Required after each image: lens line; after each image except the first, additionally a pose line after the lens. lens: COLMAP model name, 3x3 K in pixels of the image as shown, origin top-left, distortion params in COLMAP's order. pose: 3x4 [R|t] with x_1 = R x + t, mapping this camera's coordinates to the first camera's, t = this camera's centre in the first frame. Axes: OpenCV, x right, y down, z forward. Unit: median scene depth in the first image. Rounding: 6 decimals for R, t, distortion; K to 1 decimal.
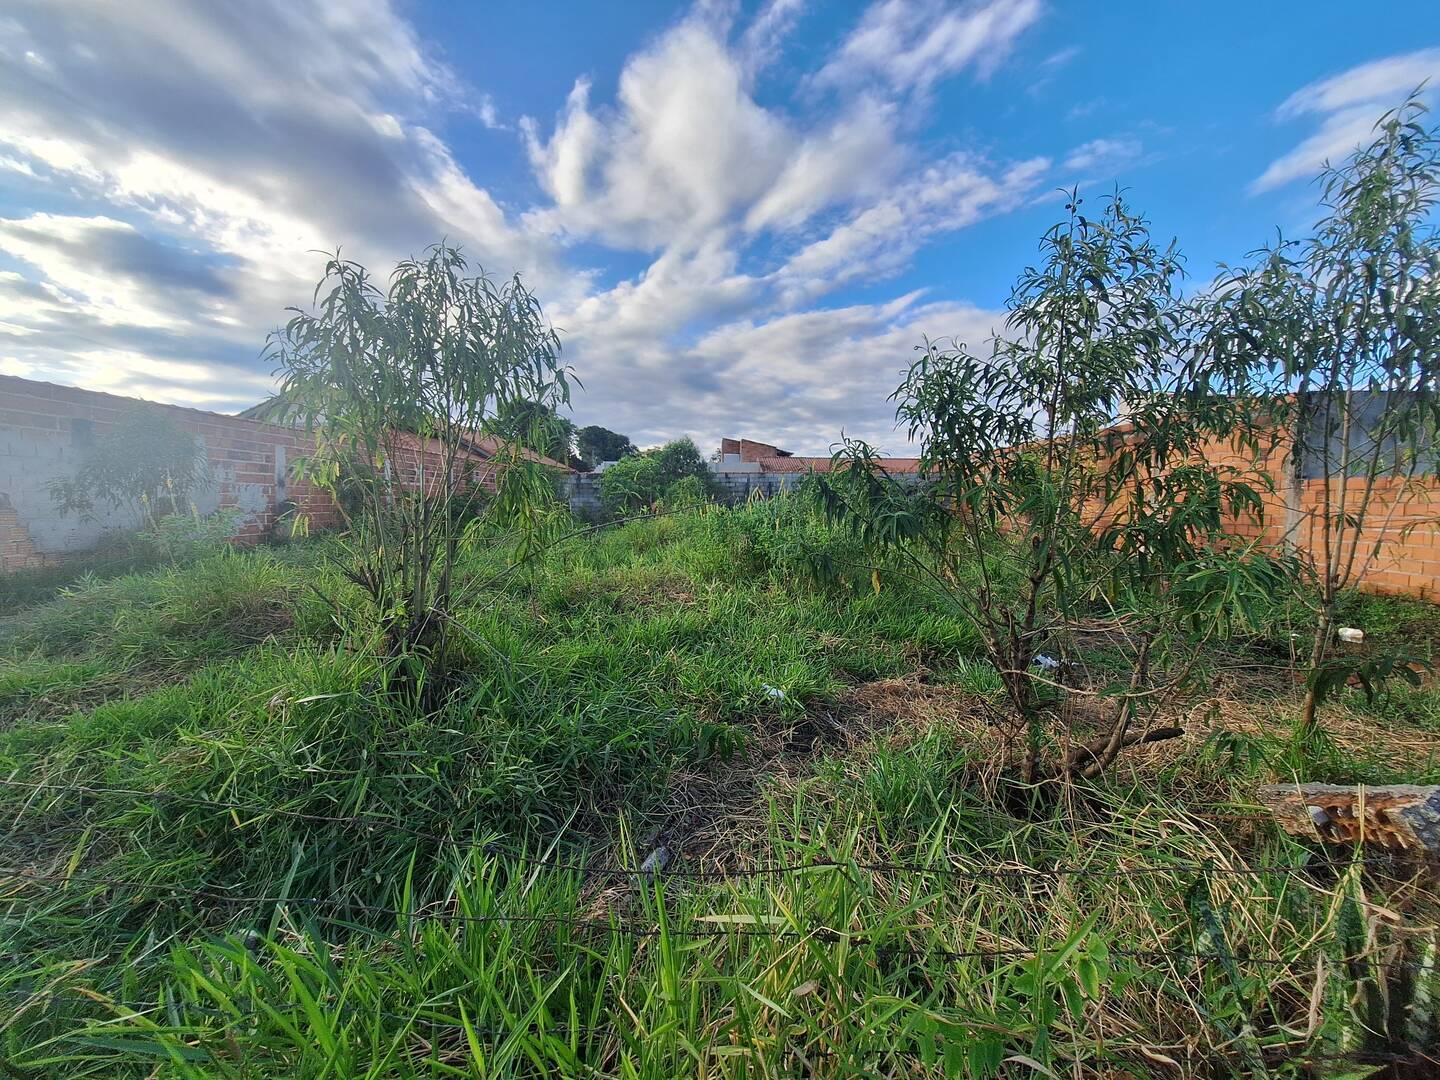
lens RADIAL K [[570.5, 0, 710.3], [0, 570.5, 541.4], [0, 0, 1]] dist [-0.009329, 0.002144]
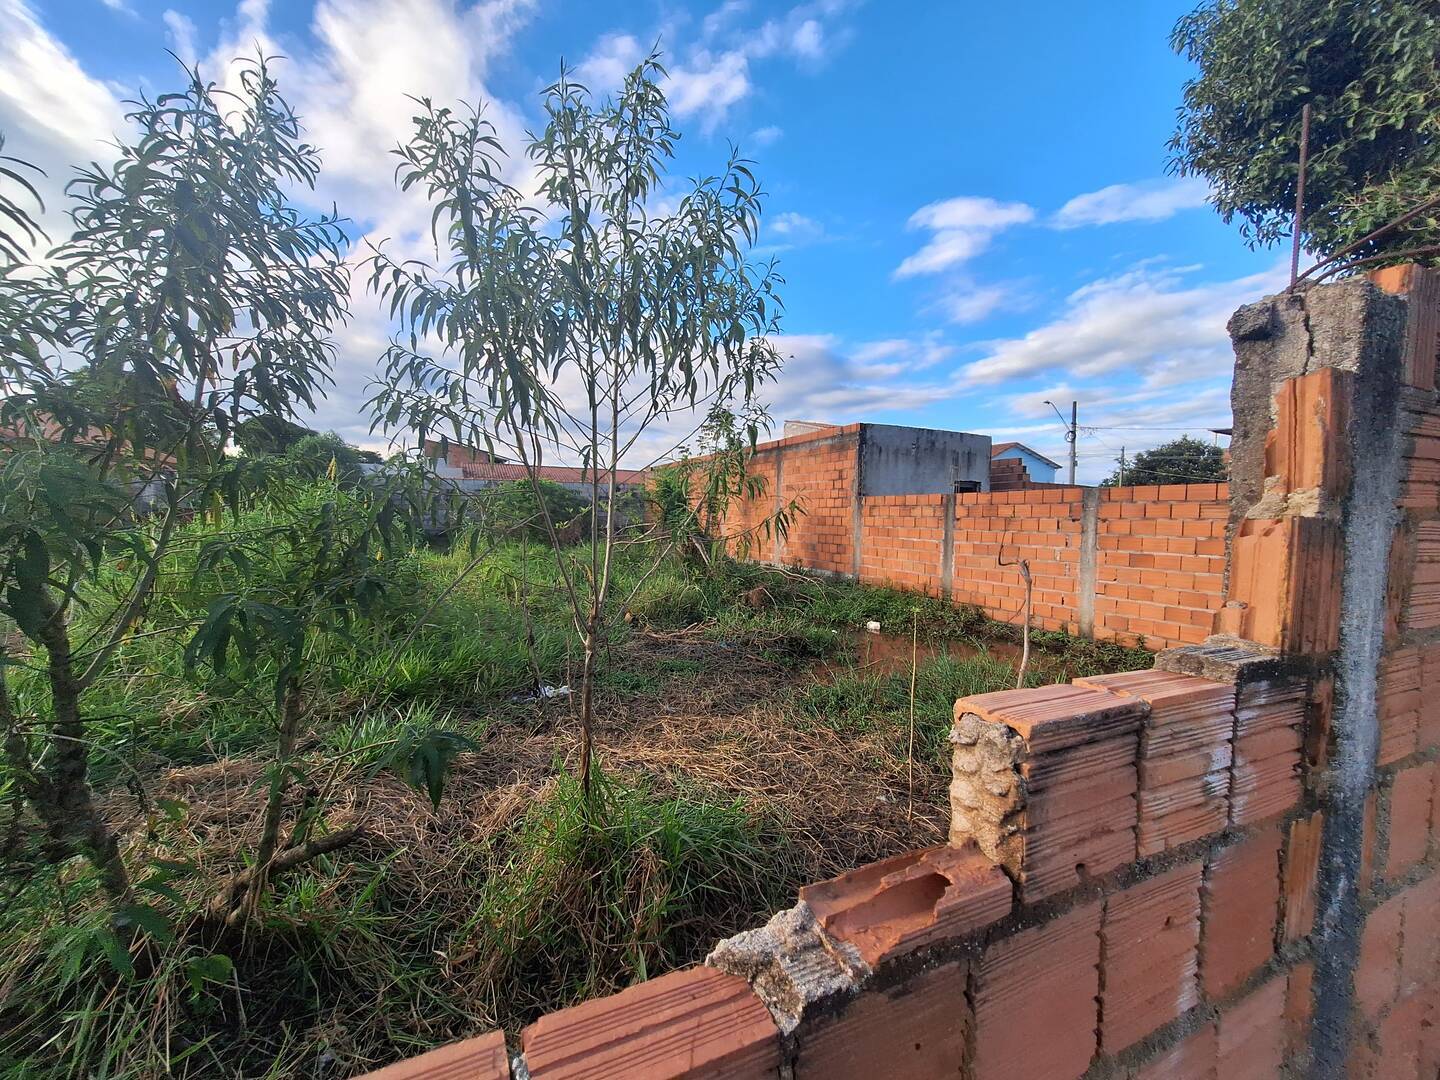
lens RADIAL K [[570.5, 0, 704.9], [0, 570.5, 545.5], [0, 0, 1]] dist [-0.009329, 0.002144]
pose [[0.907124, -0.013324, 0.420652, 0.696706], [0.017883, 0.999816, -0.006896, -0.010898], [-0.420483, 0.013778, 0.907196, 0.128117]]
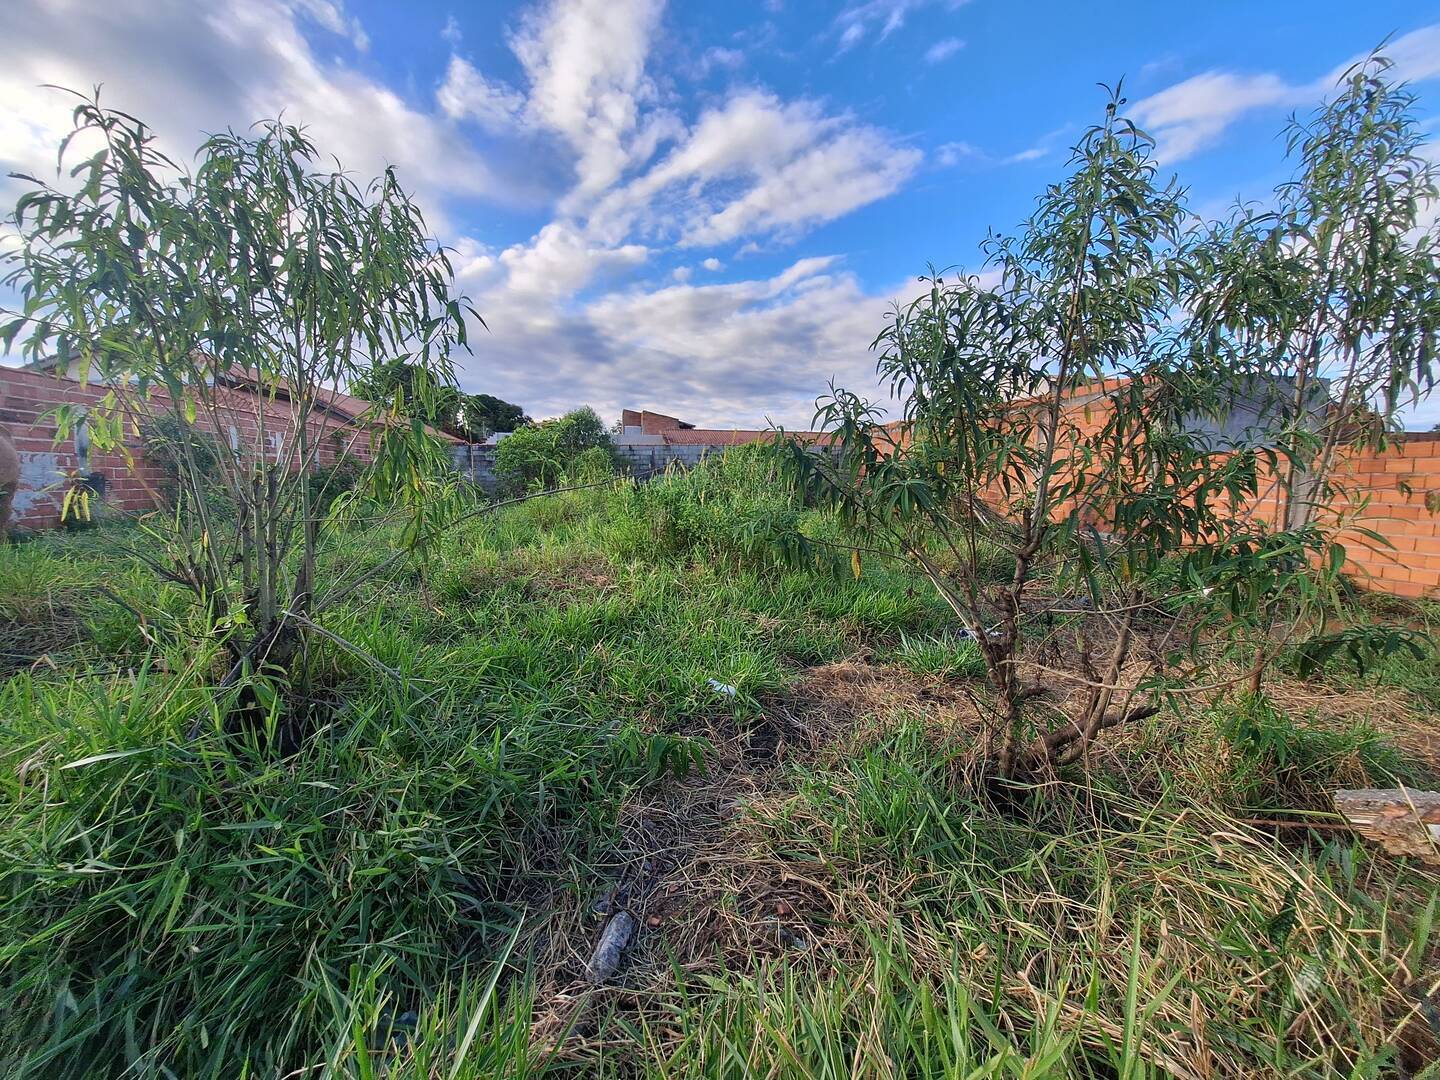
lens RADIAL K [[570.5, 0, 708.3], [0, 570.5, 545.4], [0, 0, 1]] dist [-0.009329, 0.002144]
pose [[0.985572, -0.022879, 0.167706, -0.057610], [0.014048, 0.998460, 0.053659, -0.004353], [-0.168675, -0.050529, 0.984376, 0.156797]]
